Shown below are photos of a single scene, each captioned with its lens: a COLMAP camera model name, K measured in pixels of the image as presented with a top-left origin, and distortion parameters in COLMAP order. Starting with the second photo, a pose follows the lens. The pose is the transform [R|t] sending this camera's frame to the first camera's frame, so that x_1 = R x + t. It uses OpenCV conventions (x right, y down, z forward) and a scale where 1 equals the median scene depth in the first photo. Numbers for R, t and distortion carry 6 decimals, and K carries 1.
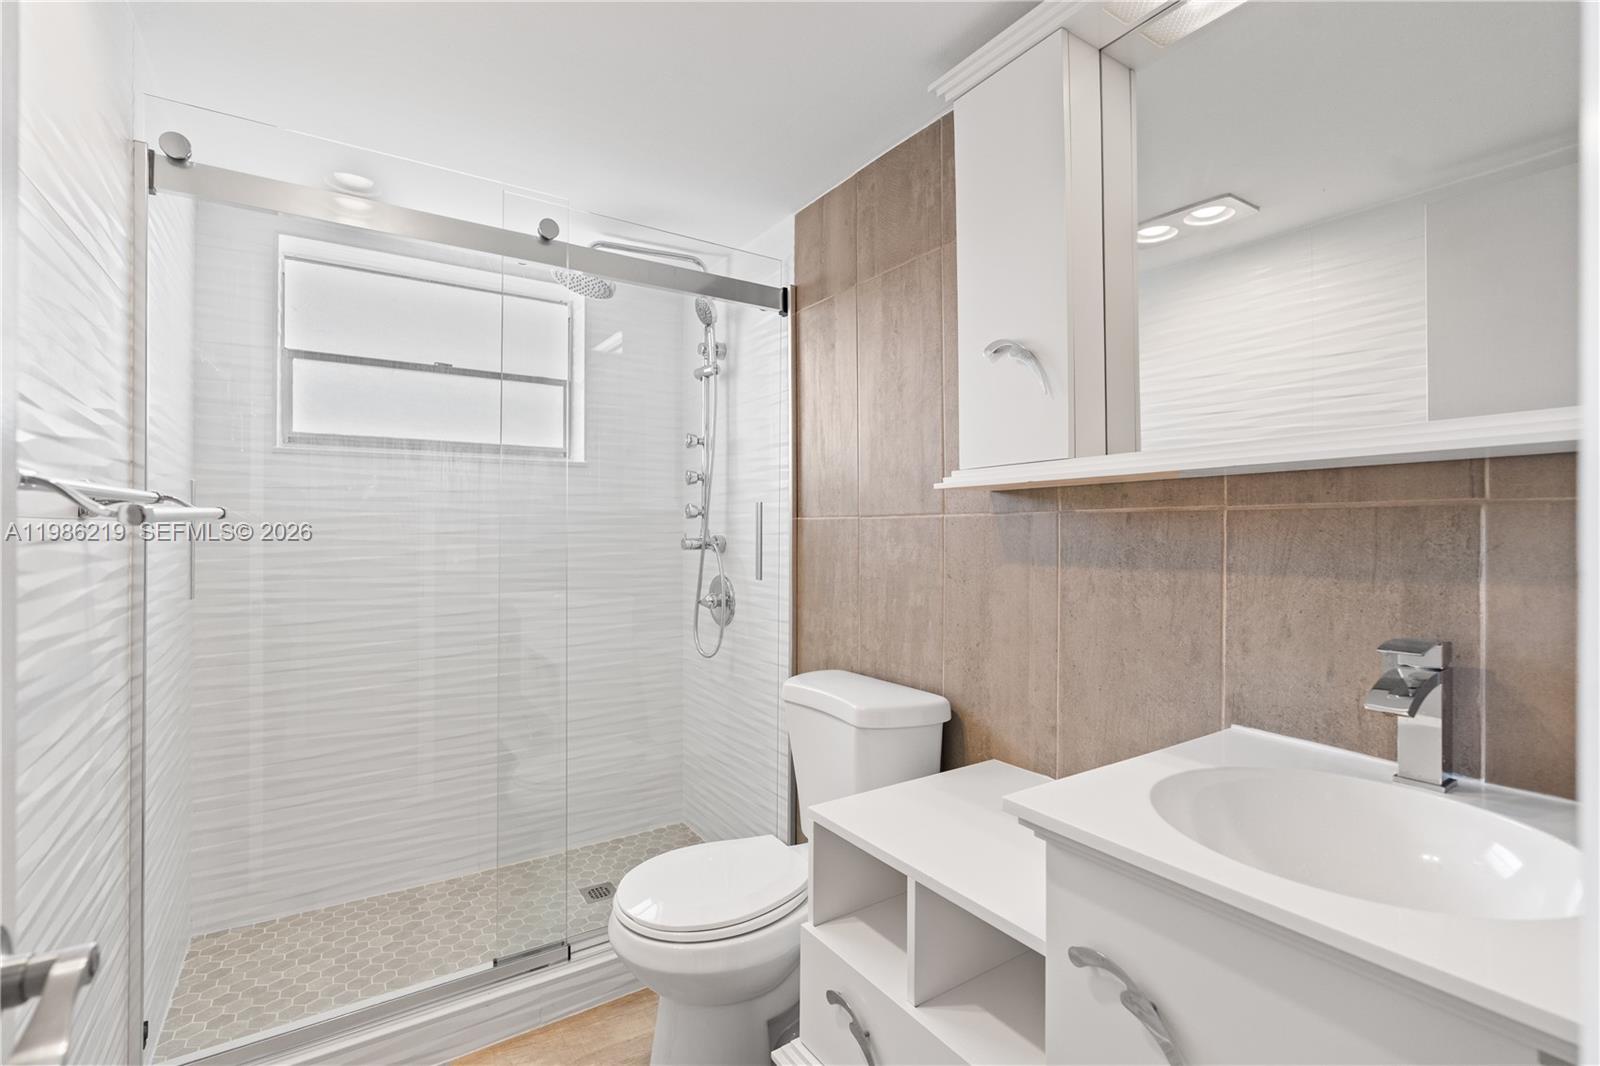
lens RADIAL K [[711.3, 0, 795.3], [0, 711.3, 535.3], [0, 0, 1]] dist [-0.008086, 0.002096]
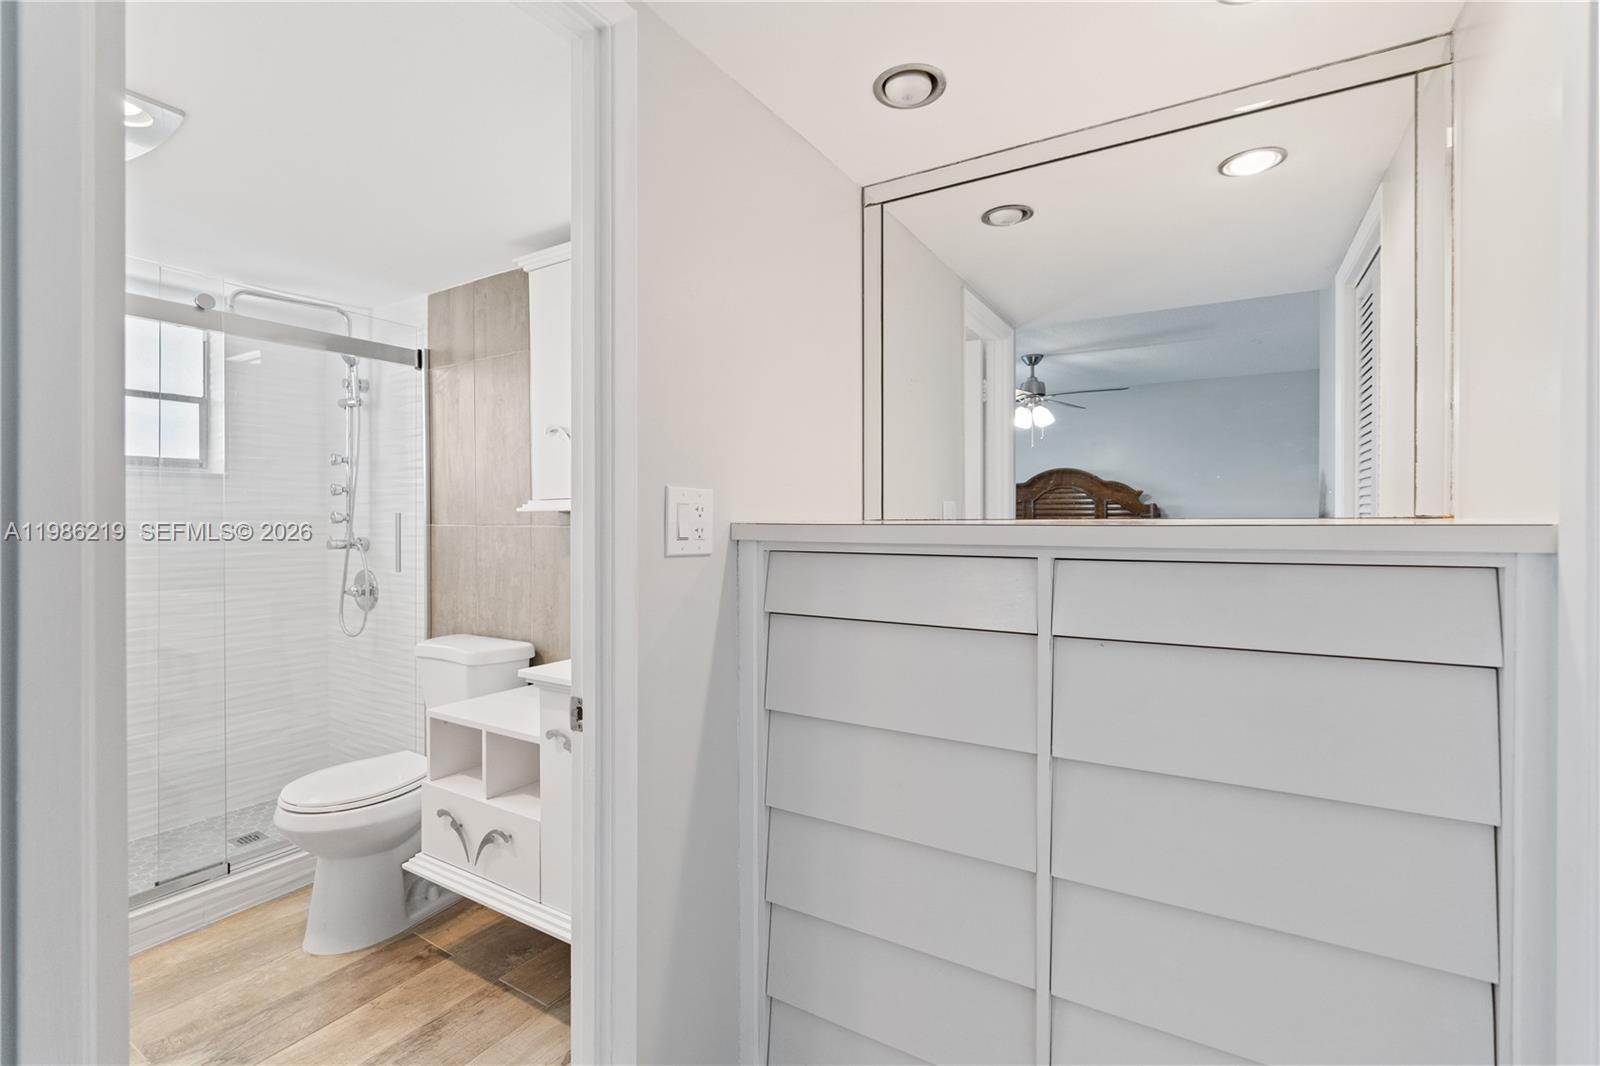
lens RADIAL K [[711.3, 0, 799.3], [0, 711.3, 528.5], [0, 0, 1]] dist [-0.008086, 0.002096]
pose [[0.903971, -0.005629, 0.427557, 0.058902], [0.002498, 0.999966, 0.007883, -0.026117], [-0.427586, -0.006058, 0.903954, -0.502042]]
